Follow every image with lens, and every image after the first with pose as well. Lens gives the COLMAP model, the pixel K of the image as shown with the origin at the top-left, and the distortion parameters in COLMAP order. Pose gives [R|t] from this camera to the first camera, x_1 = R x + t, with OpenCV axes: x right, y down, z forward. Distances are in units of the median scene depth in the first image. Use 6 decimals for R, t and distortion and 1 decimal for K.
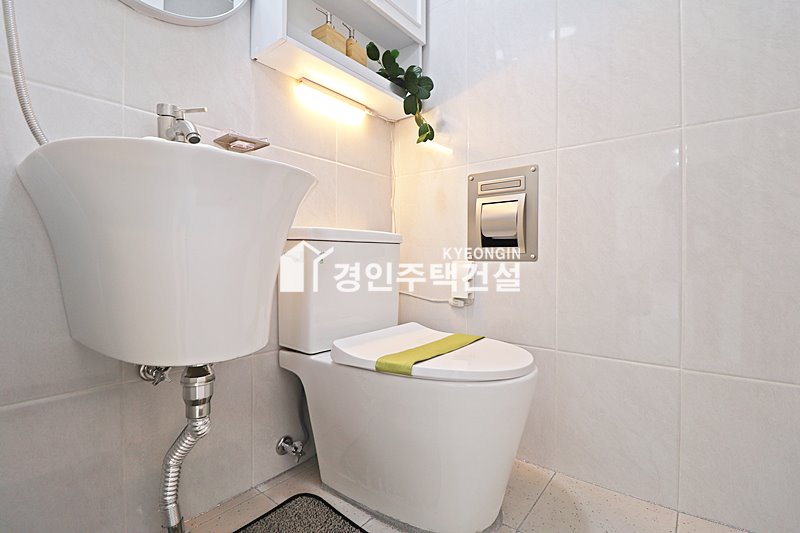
lens RADIAL K [[368.9, 0, 402.2], [0, 368.9, 264.3], [0, 0, 1]] dist [-0.006812, -0.007192]
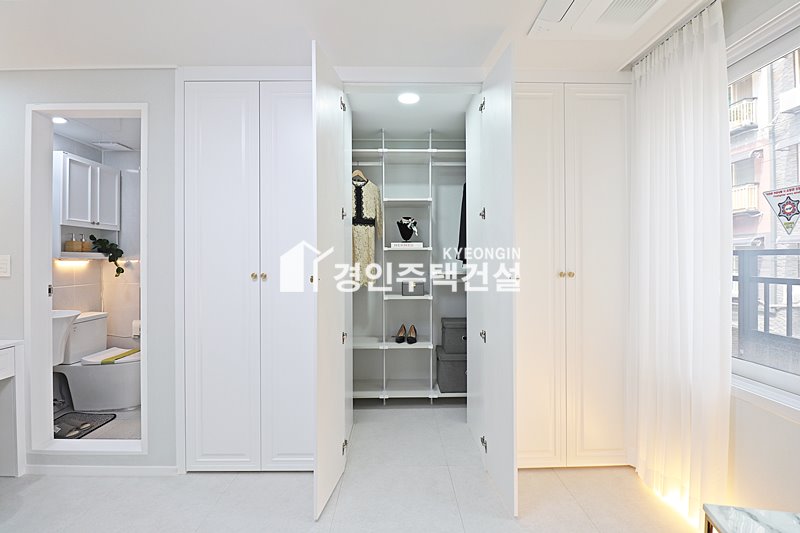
lens RADIAL K [[368.9, 0, 400.7], [0, 368.9, 259.8], [0, 0, 1]] dist [-0.006812, -0.007192]
pose [[0.763951, -0.002443, 0.645270, -0.084404], [0.009691, 0.999923, -0.007687, -0.394457], [-0.645202, 0.012126, 0.763916, -2.147711]]
